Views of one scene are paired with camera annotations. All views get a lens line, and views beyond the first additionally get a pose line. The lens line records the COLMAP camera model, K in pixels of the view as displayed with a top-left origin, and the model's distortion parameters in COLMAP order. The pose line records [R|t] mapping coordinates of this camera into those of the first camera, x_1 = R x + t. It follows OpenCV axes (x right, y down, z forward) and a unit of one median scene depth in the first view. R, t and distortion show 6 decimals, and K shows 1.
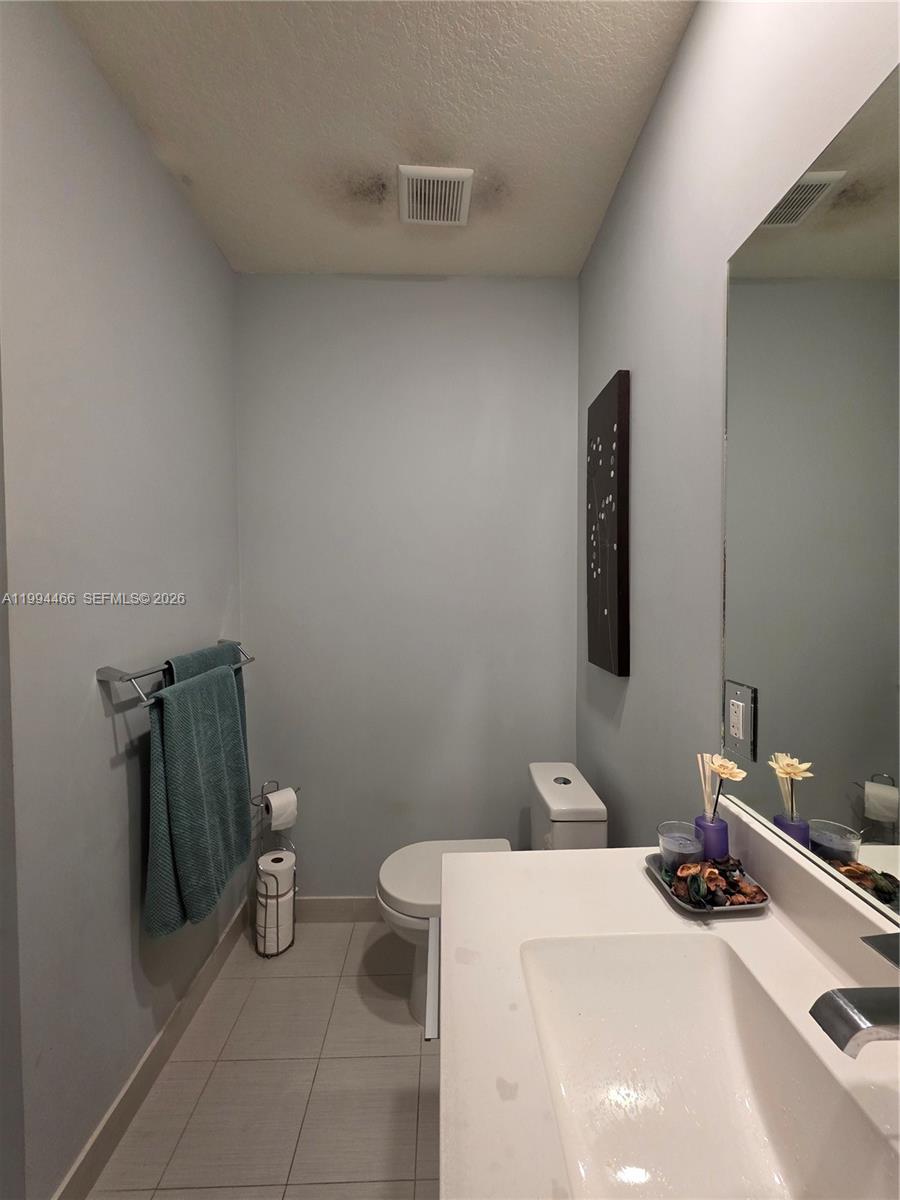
lens RADIAL K [[478.6, 0, 453.1], [0, 478.6, 599.0], [0, 0, 1]] dist [0.003473, 0.000078]
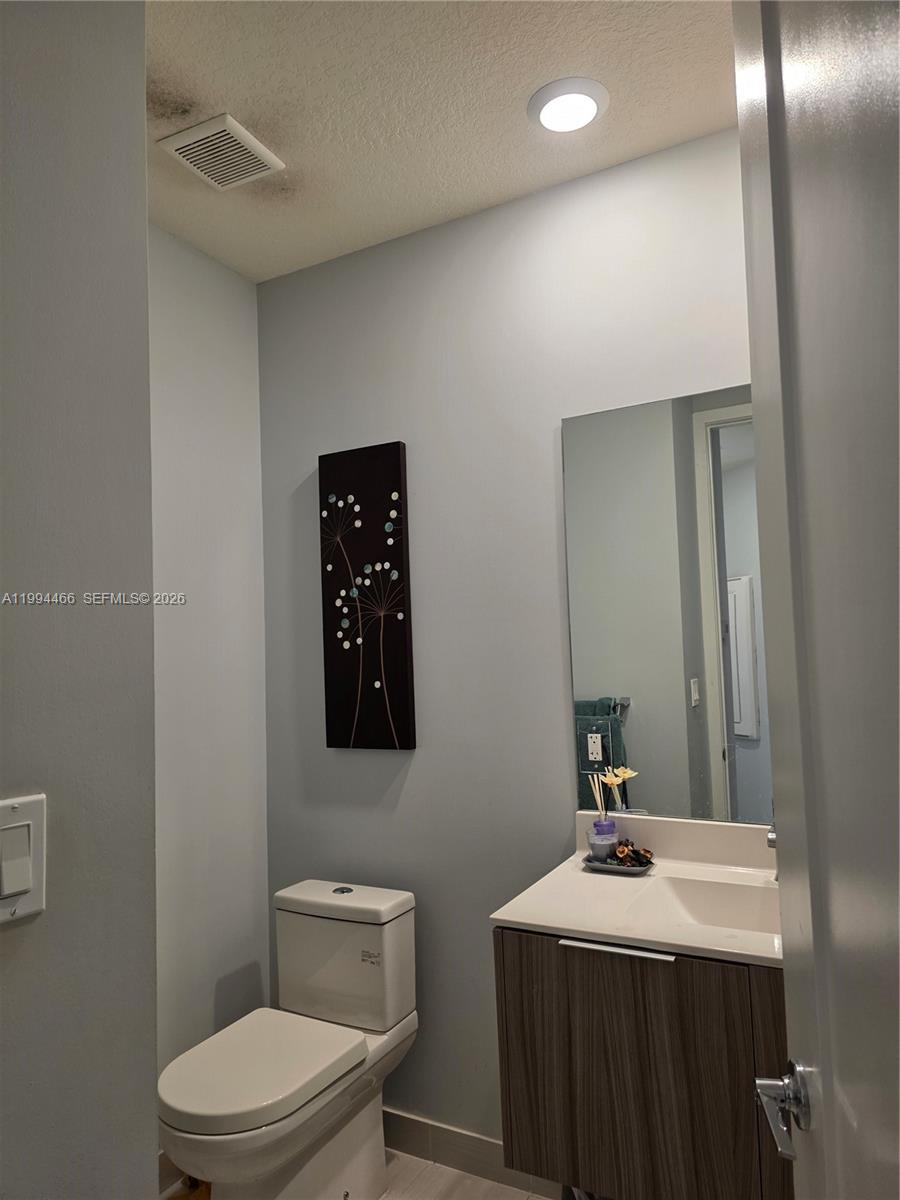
lens RADIAL K [[794.1, 0, 430.6], [0, 794.1, 606.6], [0, 0, 1]] dist [0.081671, -0.101342]
pose [[0.509627, 0.050661, 0.858903, -0.935294], [0.046202, 0.995213, -0.086114, 0.012722], [-0.859154, 0.083569, 0.504847, 0.116575]]
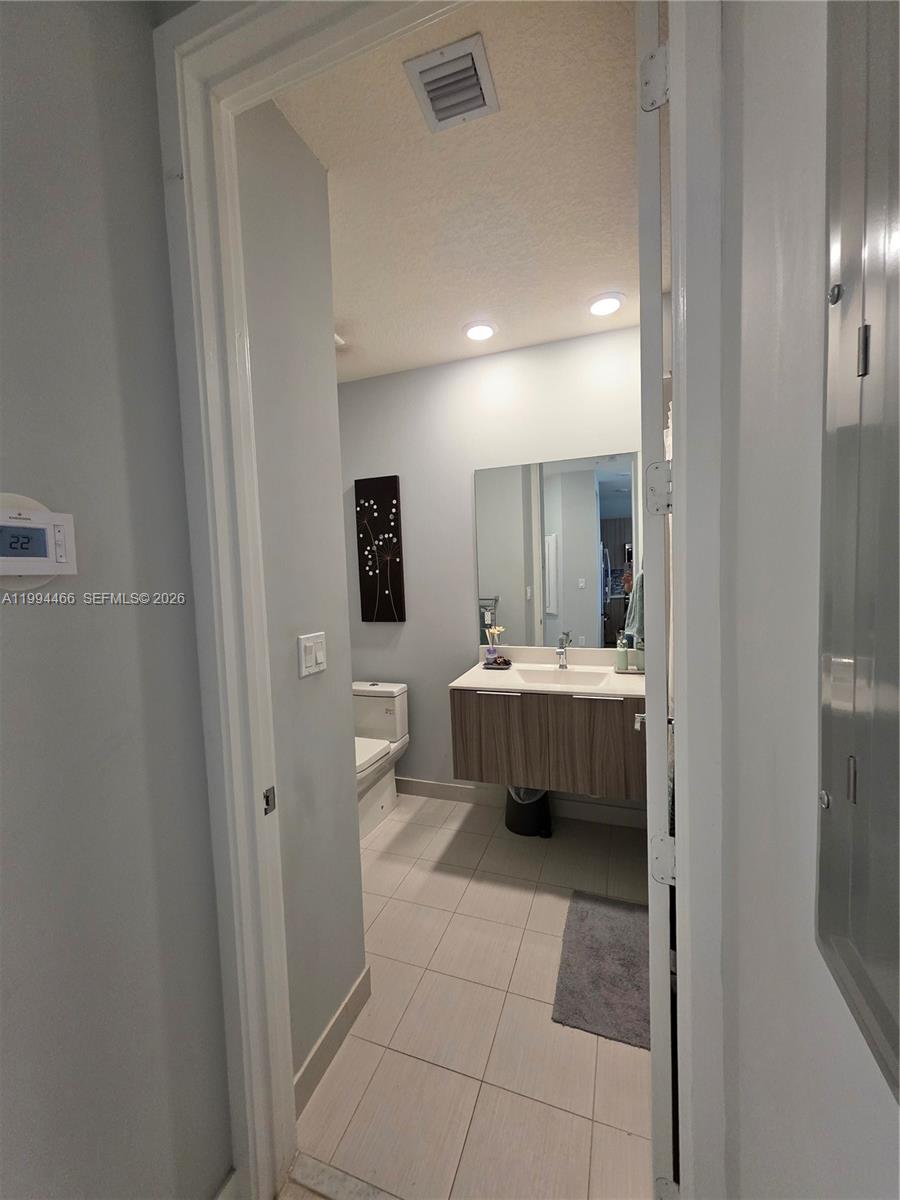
lens RADIAL K [[478.6, 0, 453.1], [0, 478.6, 599.0], [0, 0, 1]] dist [0.003473, 0.000078]
pose [[0.361462, -0.058709, 0.930537, -1.381327], [0.055451, 0.997603, 0.041400, -0.011230], [-0.930737, 0.036634, 0.363851, 0.028838]]
